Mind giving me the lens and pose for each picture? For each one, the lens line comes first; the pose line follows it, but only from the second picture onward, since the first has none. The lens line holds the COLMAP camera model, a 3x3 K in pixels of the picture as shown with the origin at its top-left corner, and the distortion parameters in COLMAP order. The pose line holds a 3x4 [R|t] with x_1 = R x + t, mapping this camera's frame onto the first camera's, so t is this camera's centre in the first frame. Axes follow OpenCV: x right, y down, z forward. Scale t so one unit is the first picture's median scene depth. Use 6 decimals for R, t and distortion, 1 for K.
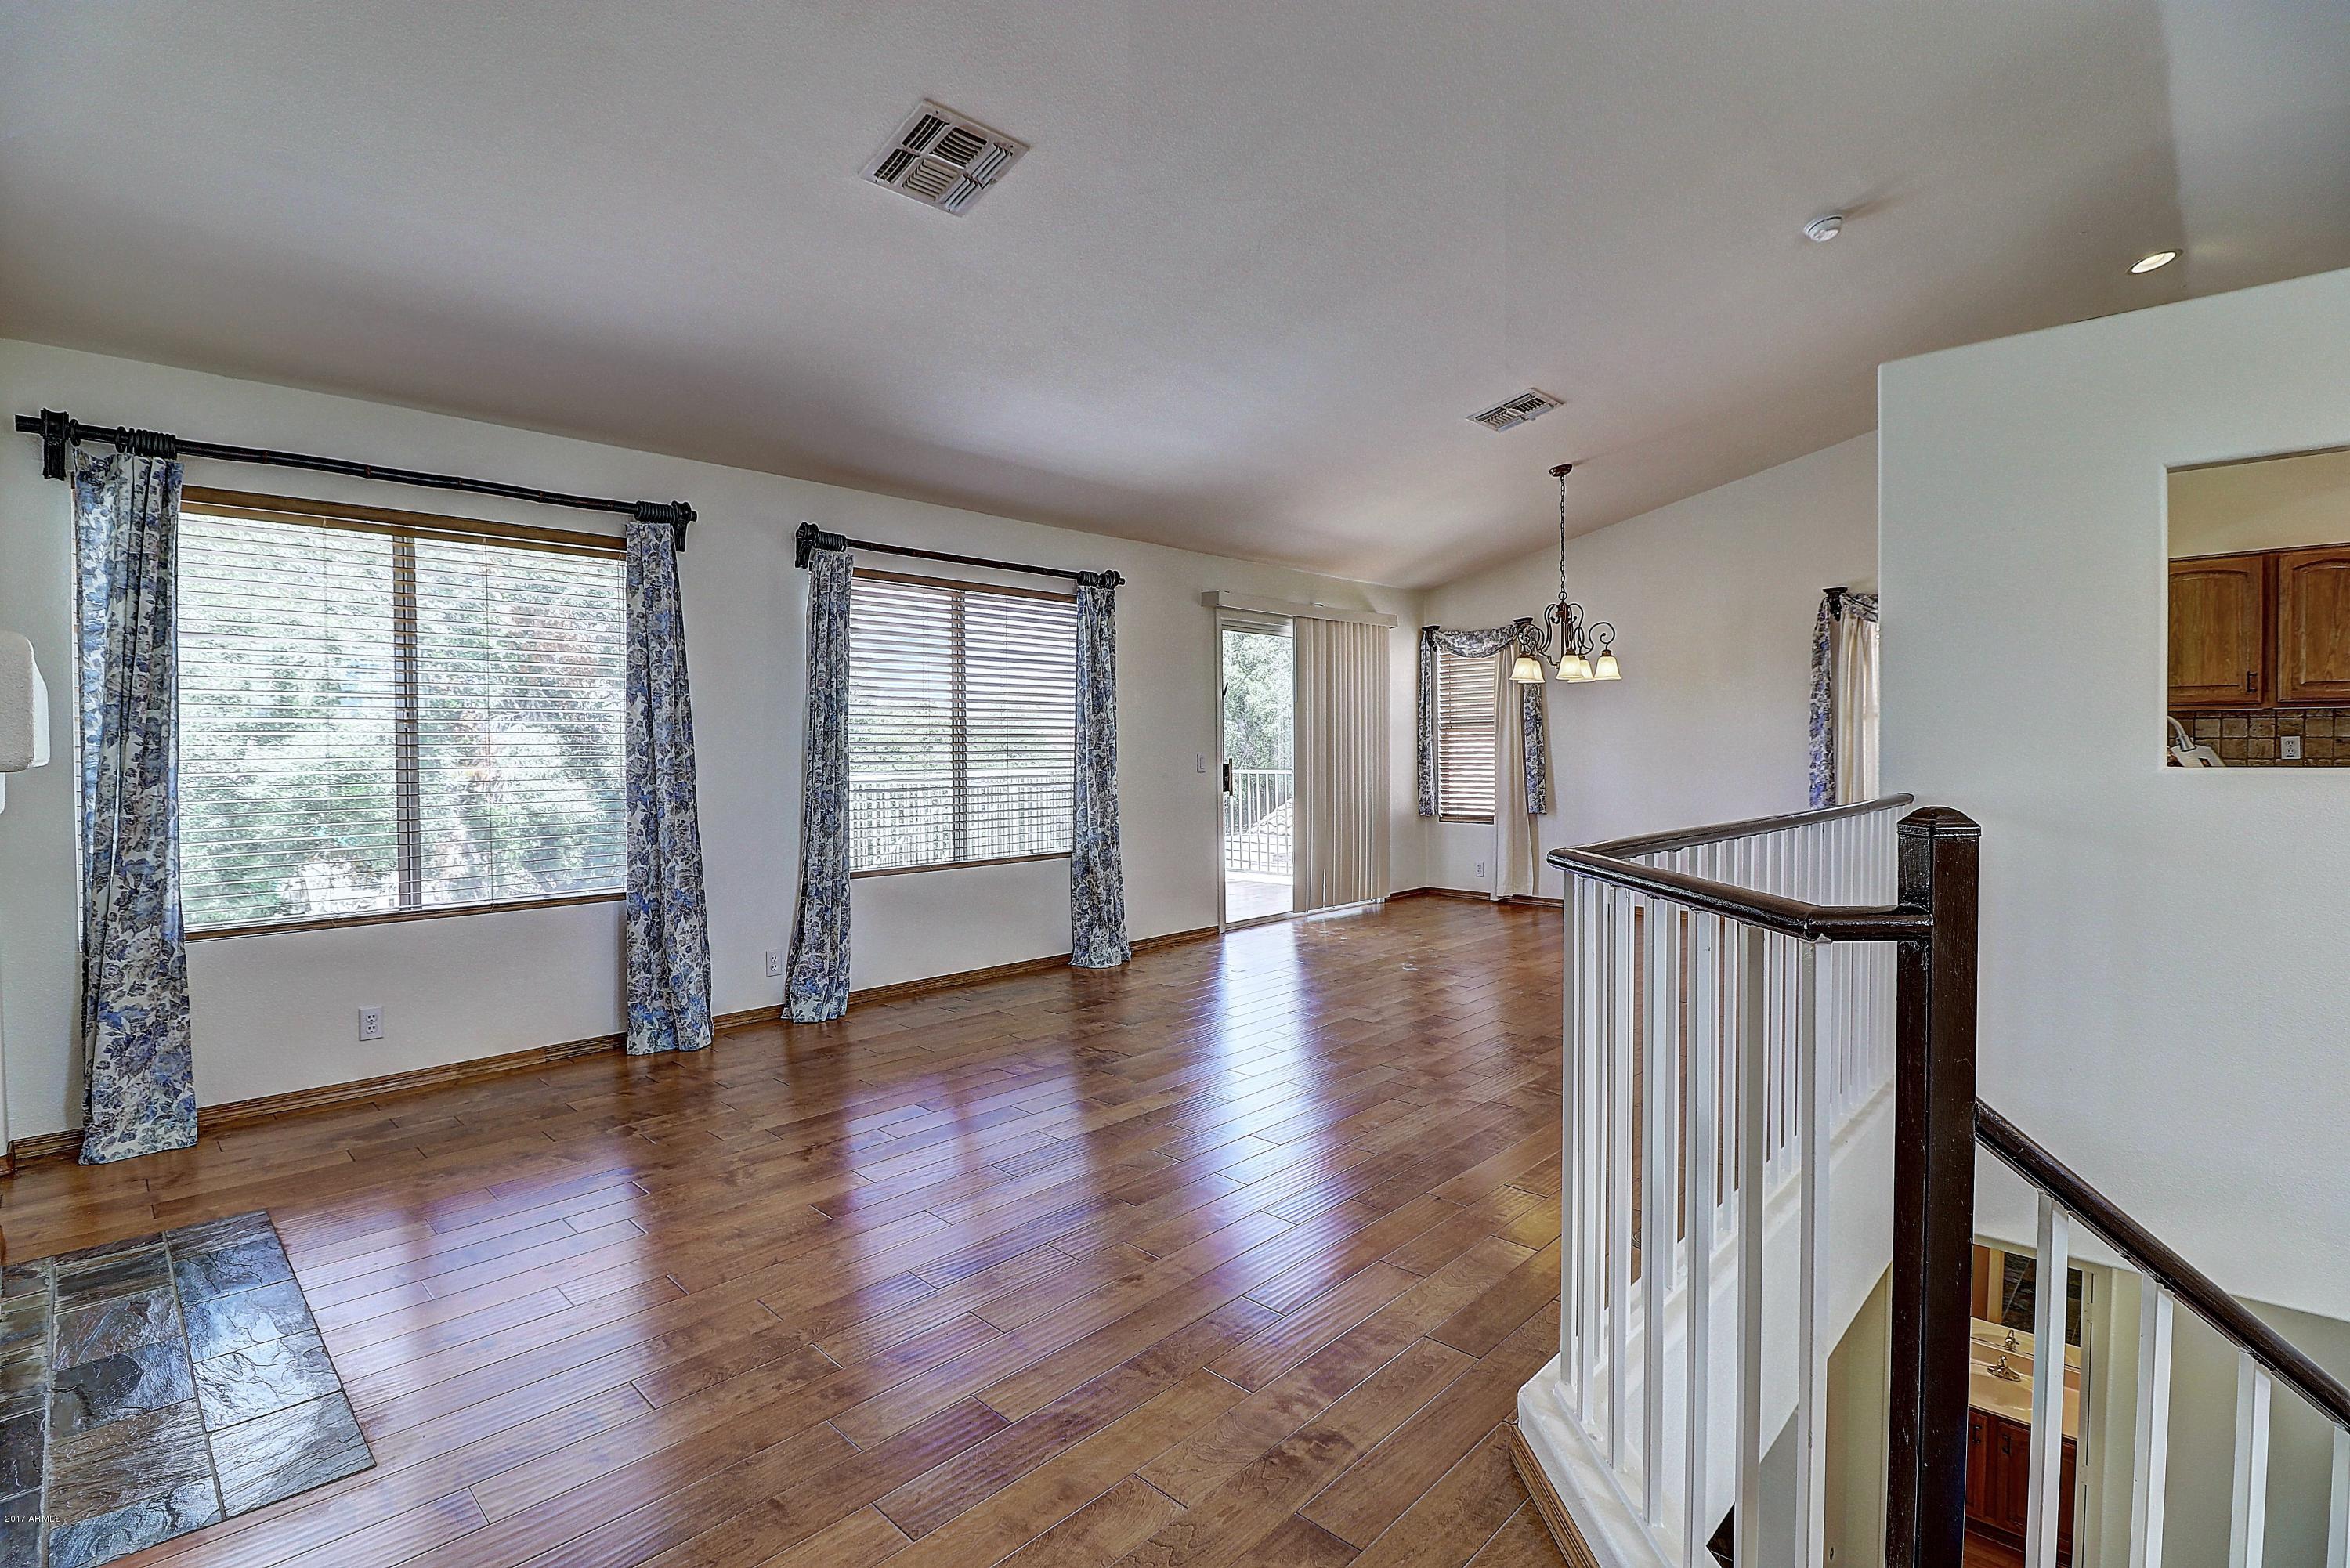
lens RADIAL K [[1091.0, 0, 1173.1], [0, 1091.0, 780.4], [0, 0, 1]] dist [-0.011445, 0.000040]
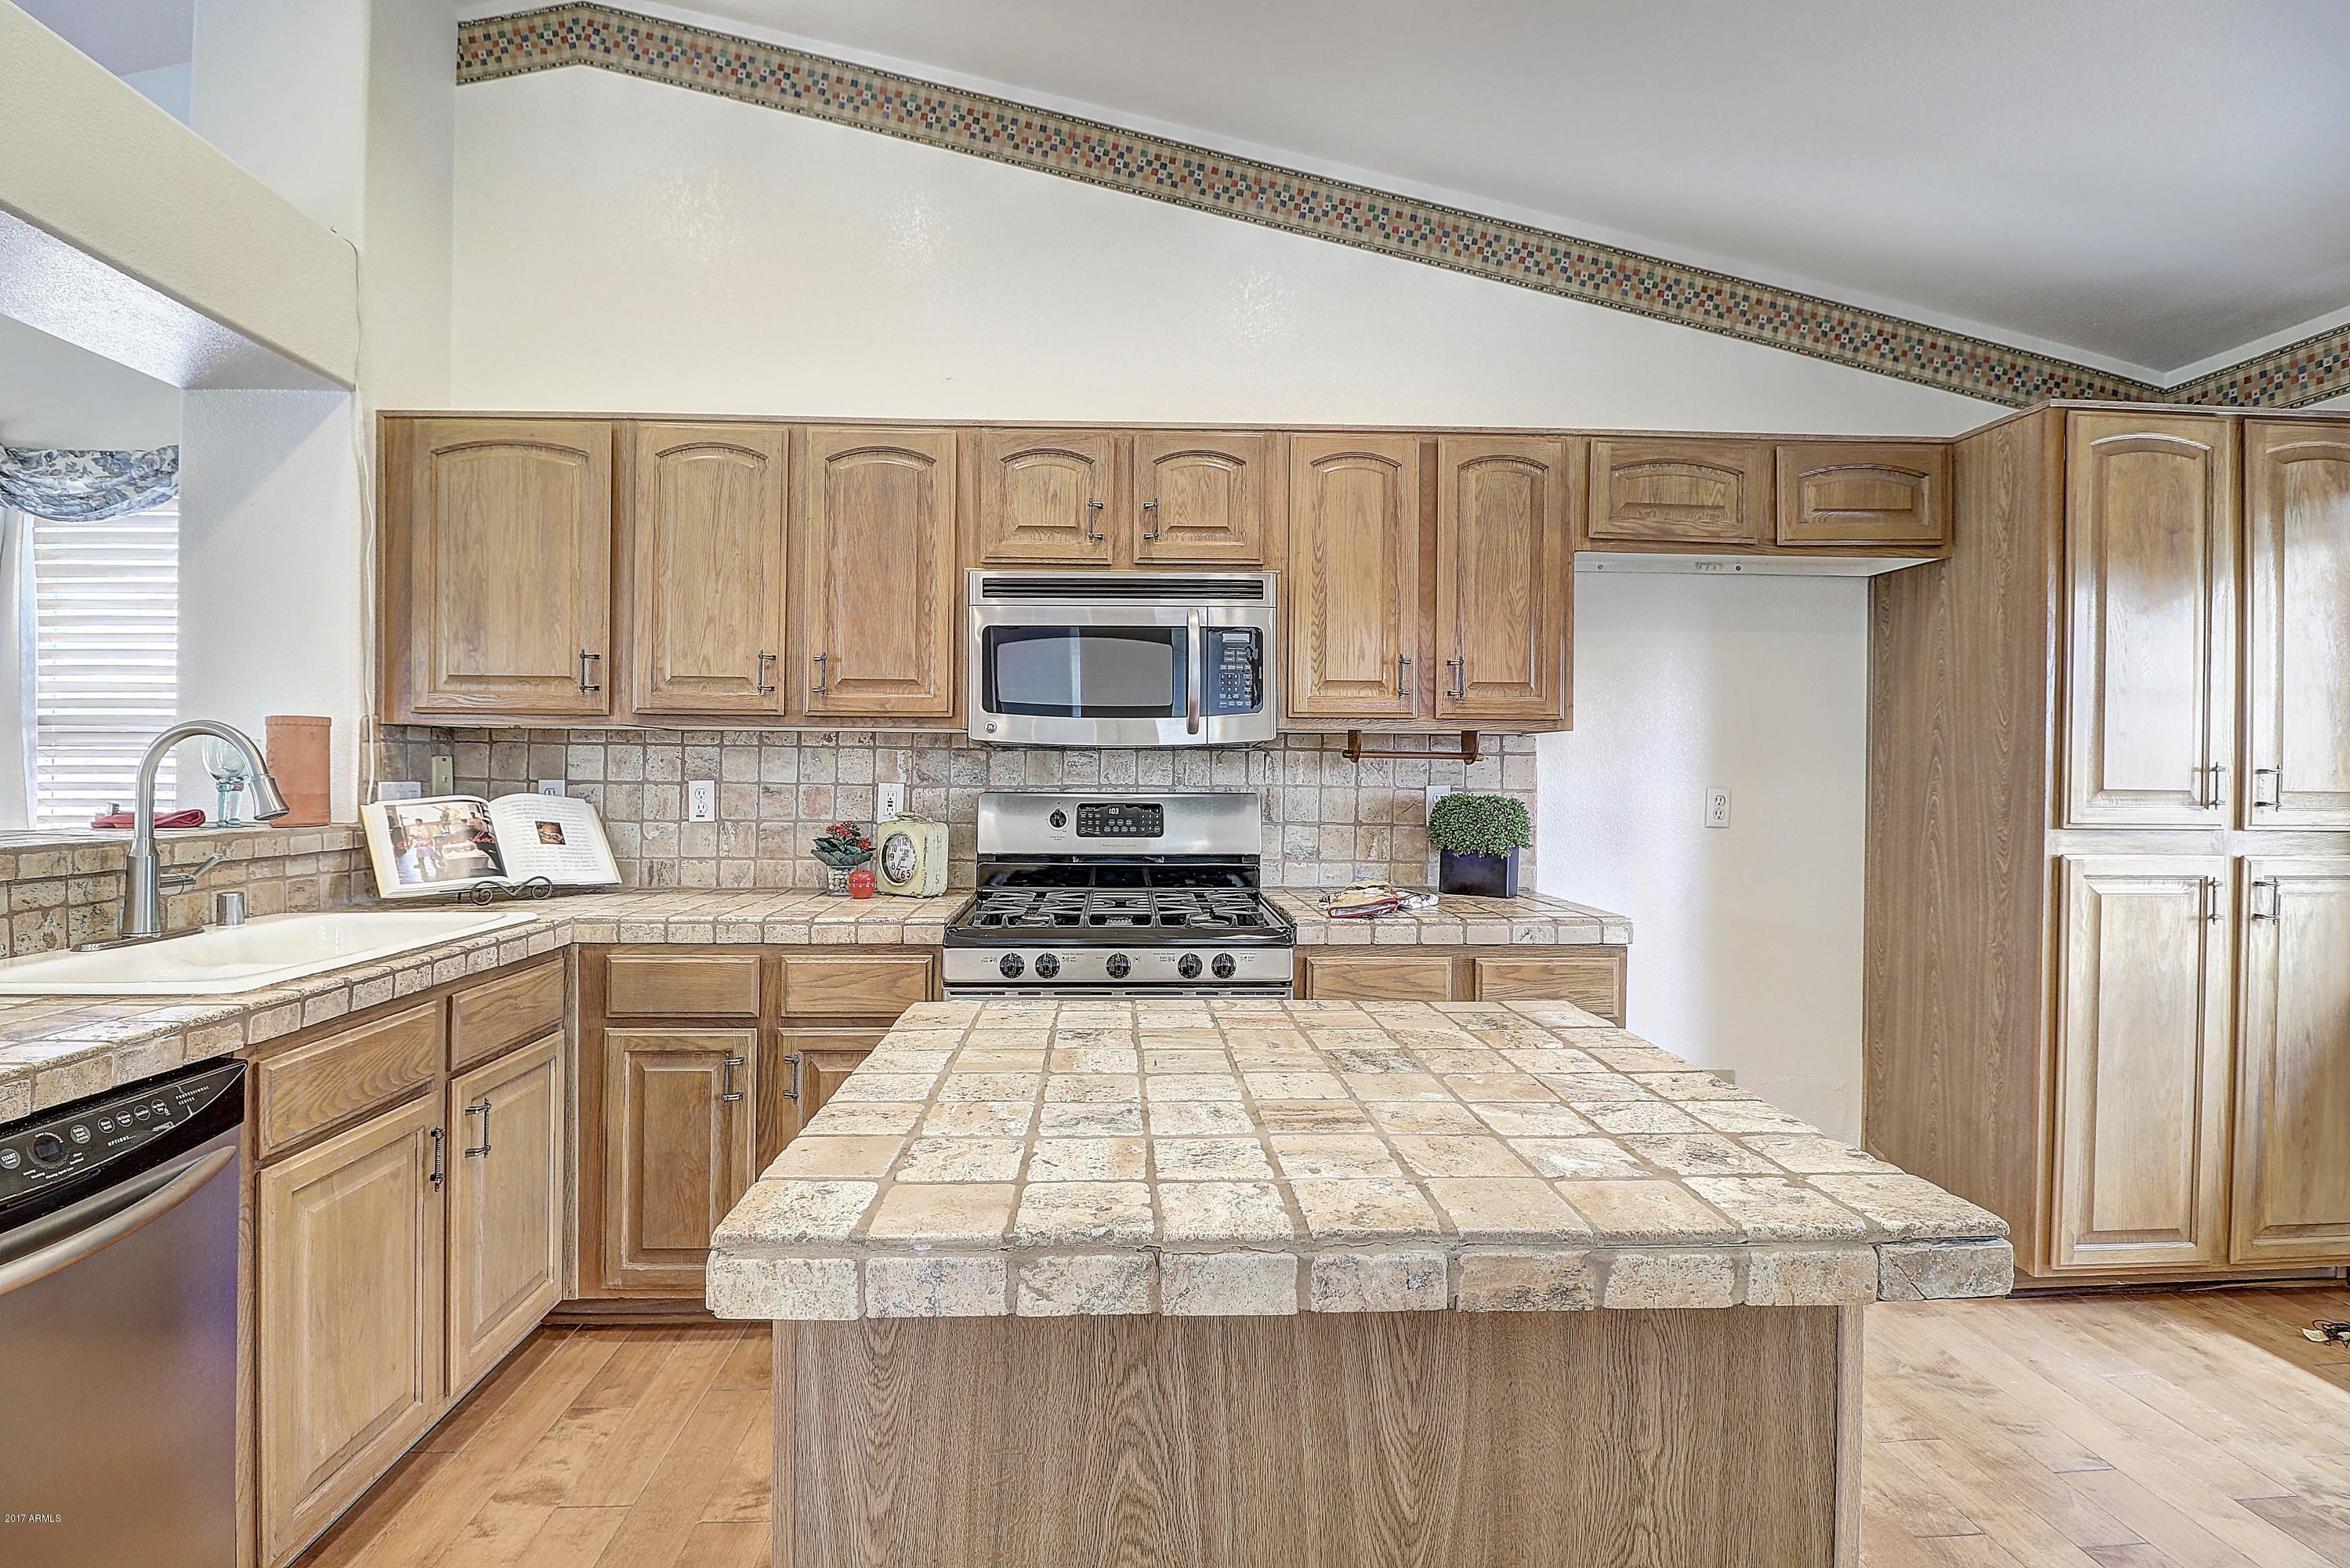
lens RADIAL K [[1091.1, 0, 1164.3], [0, 1091.1, 777.1], [0, 0, 1]] dist [-0.011445, 0.000040]
pose [[0.682208, 0.009626, 0.731095, 0.799641], [0.006317, 0.999798, -0.019058, -0.030858], [-0.731131, 0.017620, 0.682010, 0.458773]]
